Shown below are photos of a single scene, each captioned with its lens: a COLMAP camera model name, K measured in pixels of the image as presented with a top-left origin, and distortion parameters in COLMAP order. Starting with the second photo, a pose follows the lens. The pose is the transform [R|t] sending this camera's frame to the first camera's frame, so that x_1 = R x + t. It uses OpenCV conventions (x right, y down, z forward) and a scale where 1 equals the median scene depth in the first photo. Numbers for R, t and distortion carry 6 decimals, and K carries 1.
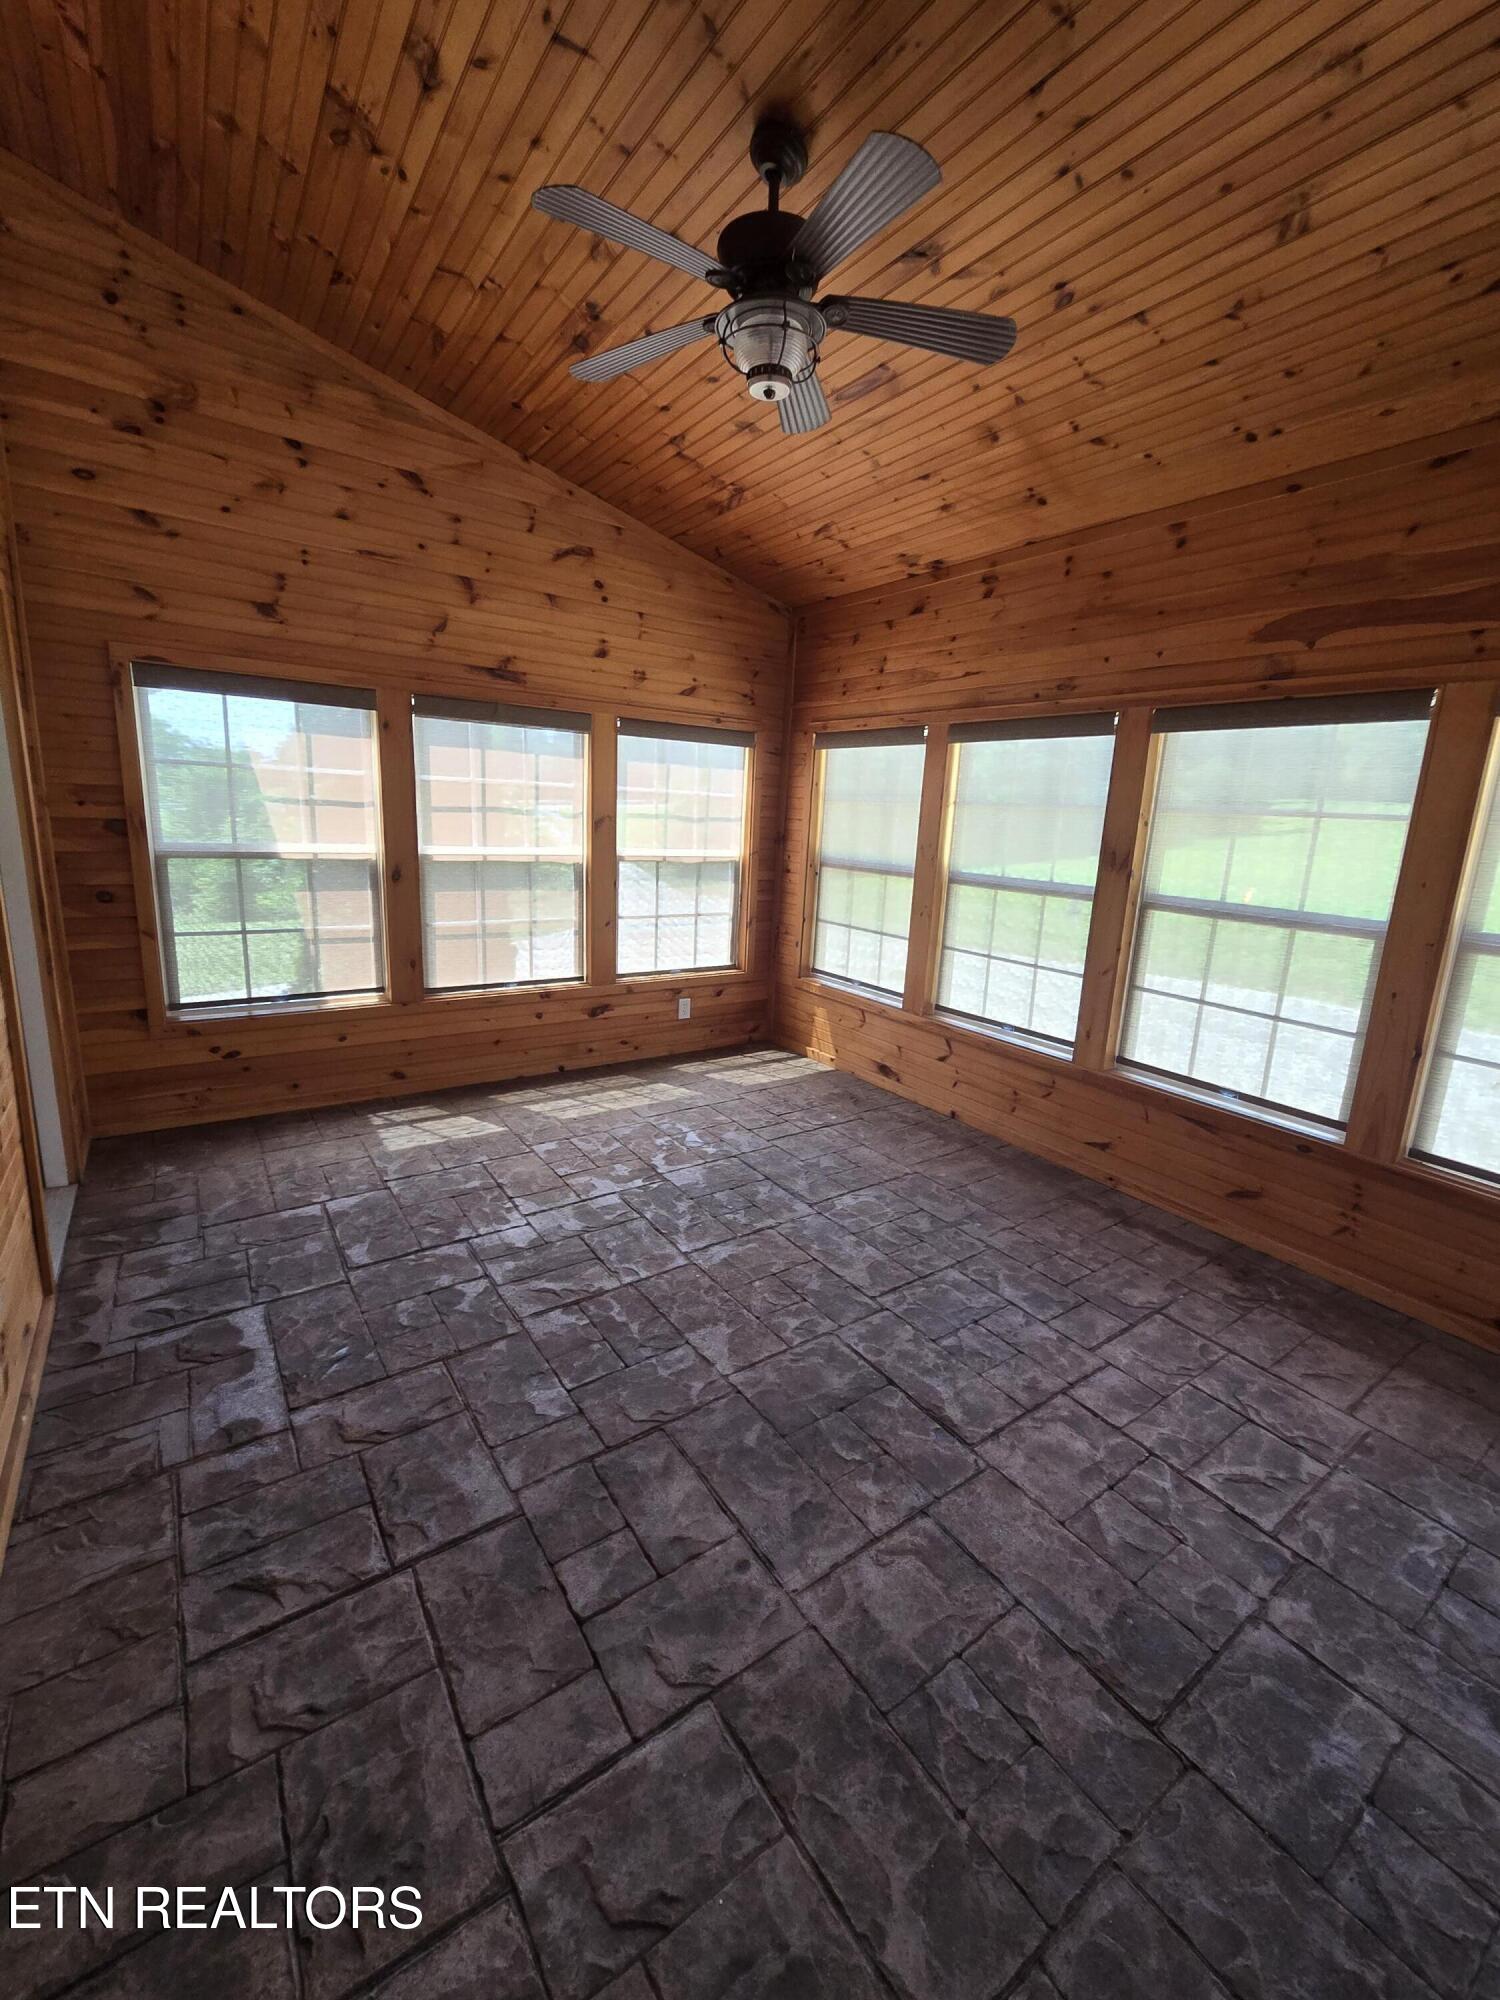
lens RADIAL K [[821.6, 0, 767.3], [0, 821.6, 985.9], [0, 0, 1]] dist [0.000876, -0.000616]
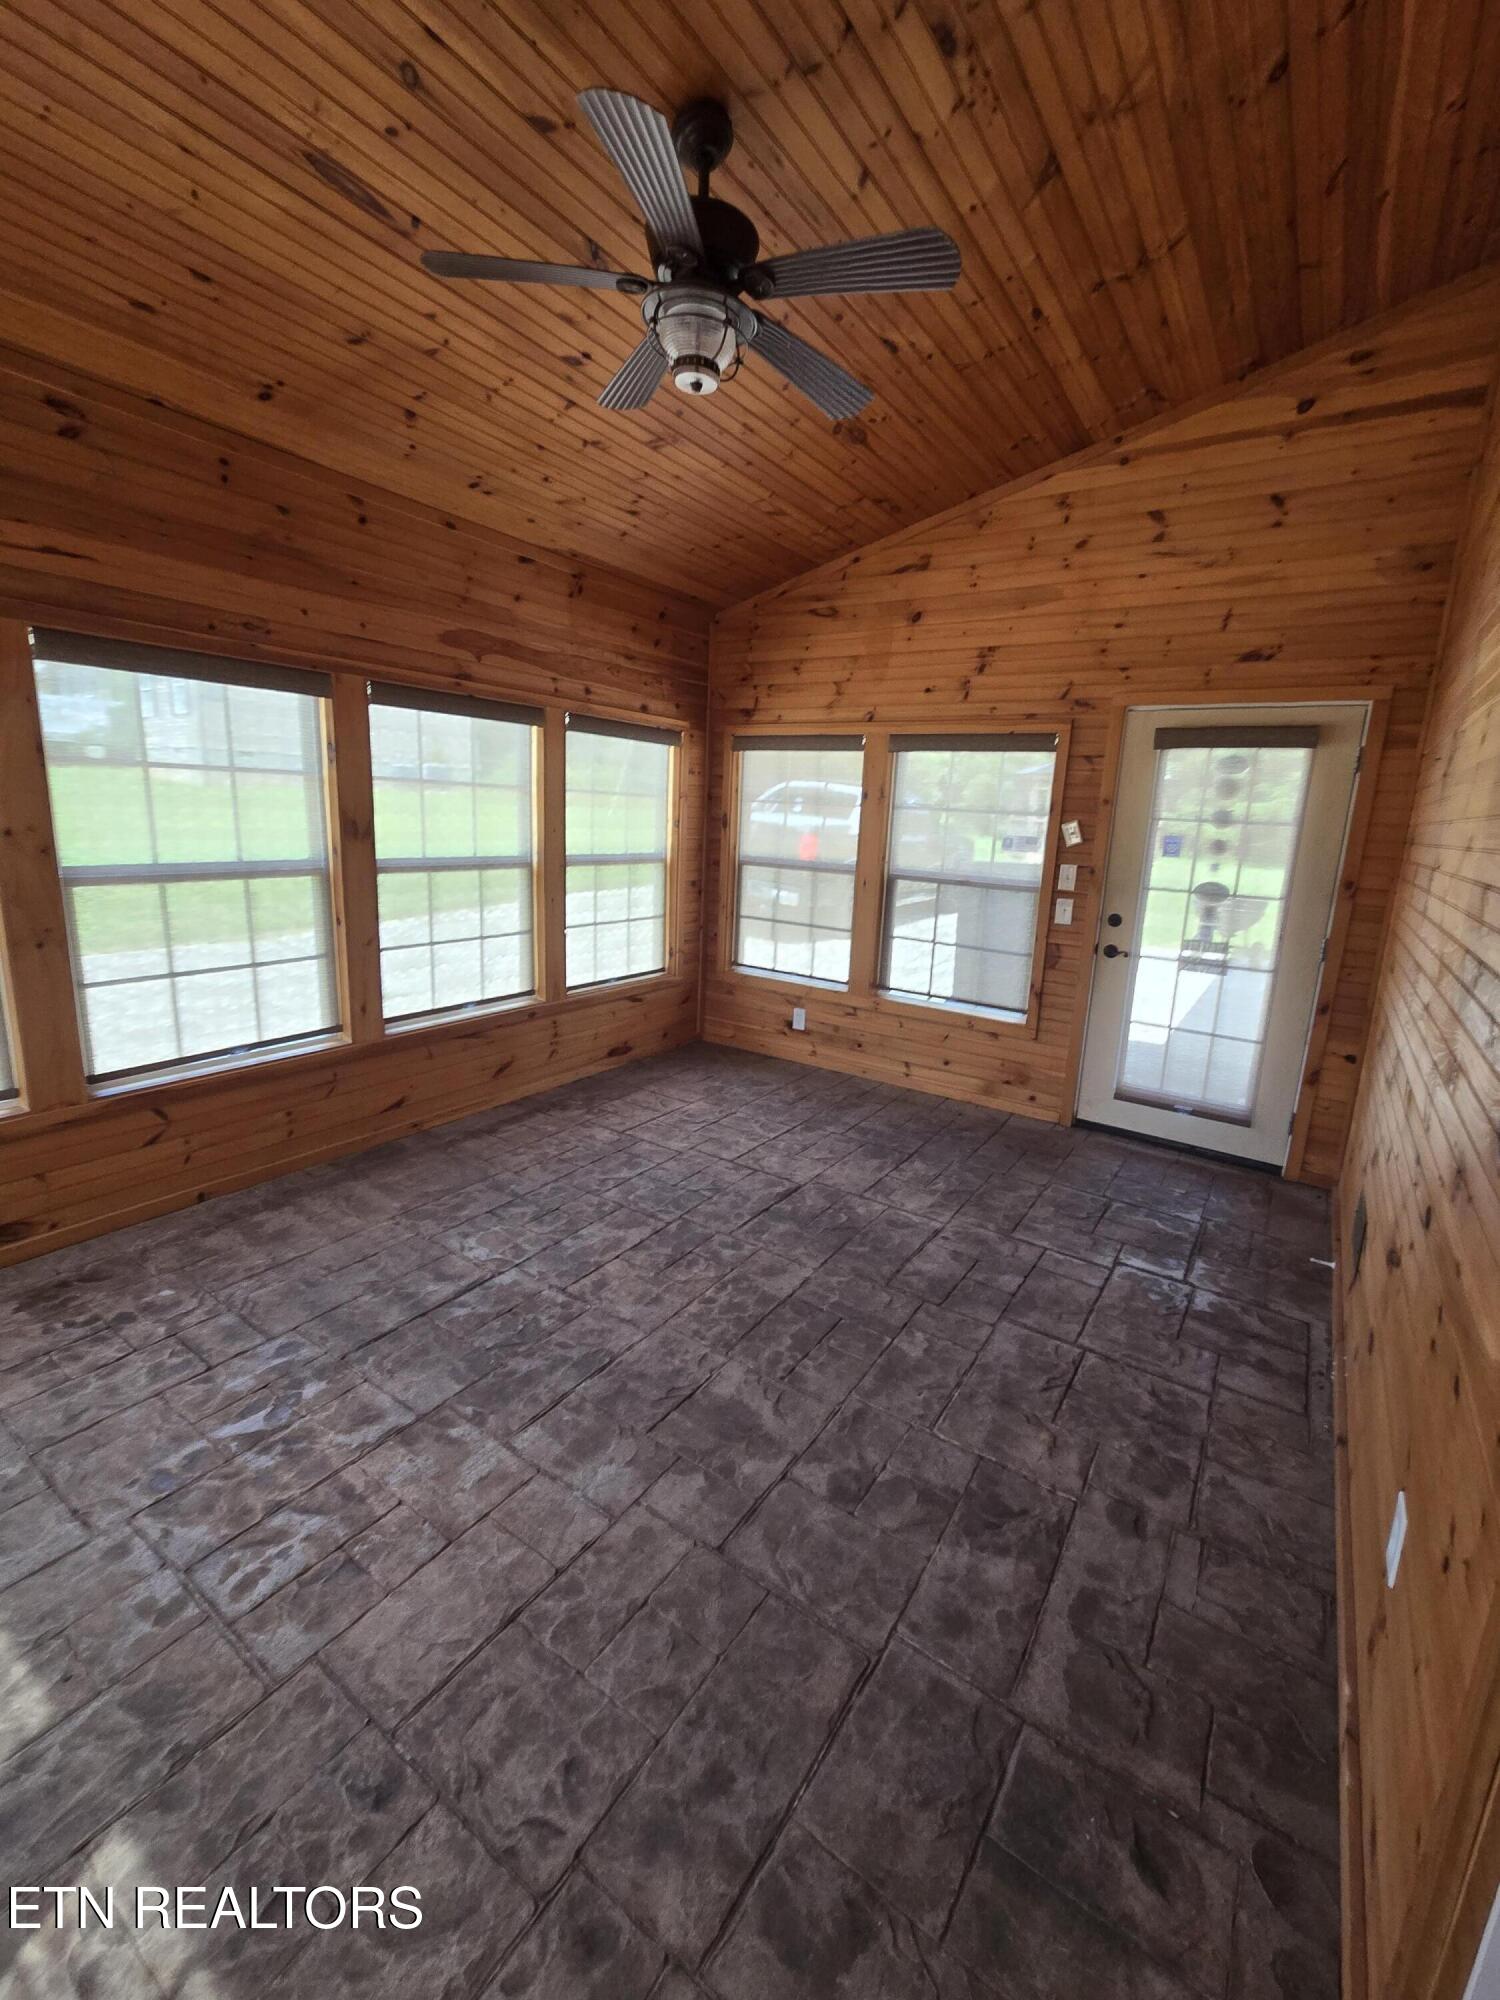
lens RADIAL K [[865.2, 0, 745.3], [0, 865.2, 987.3], [0, 0, 1]] dist [-0.003065, -0.000200]
pose [[-0.359376, -0.251489, 0.898667, -0.918595], [0.131750, 0.939683, 0.315654, -0.305394], [-0.923846, 0.231838, -0.304566, 1.176961]]
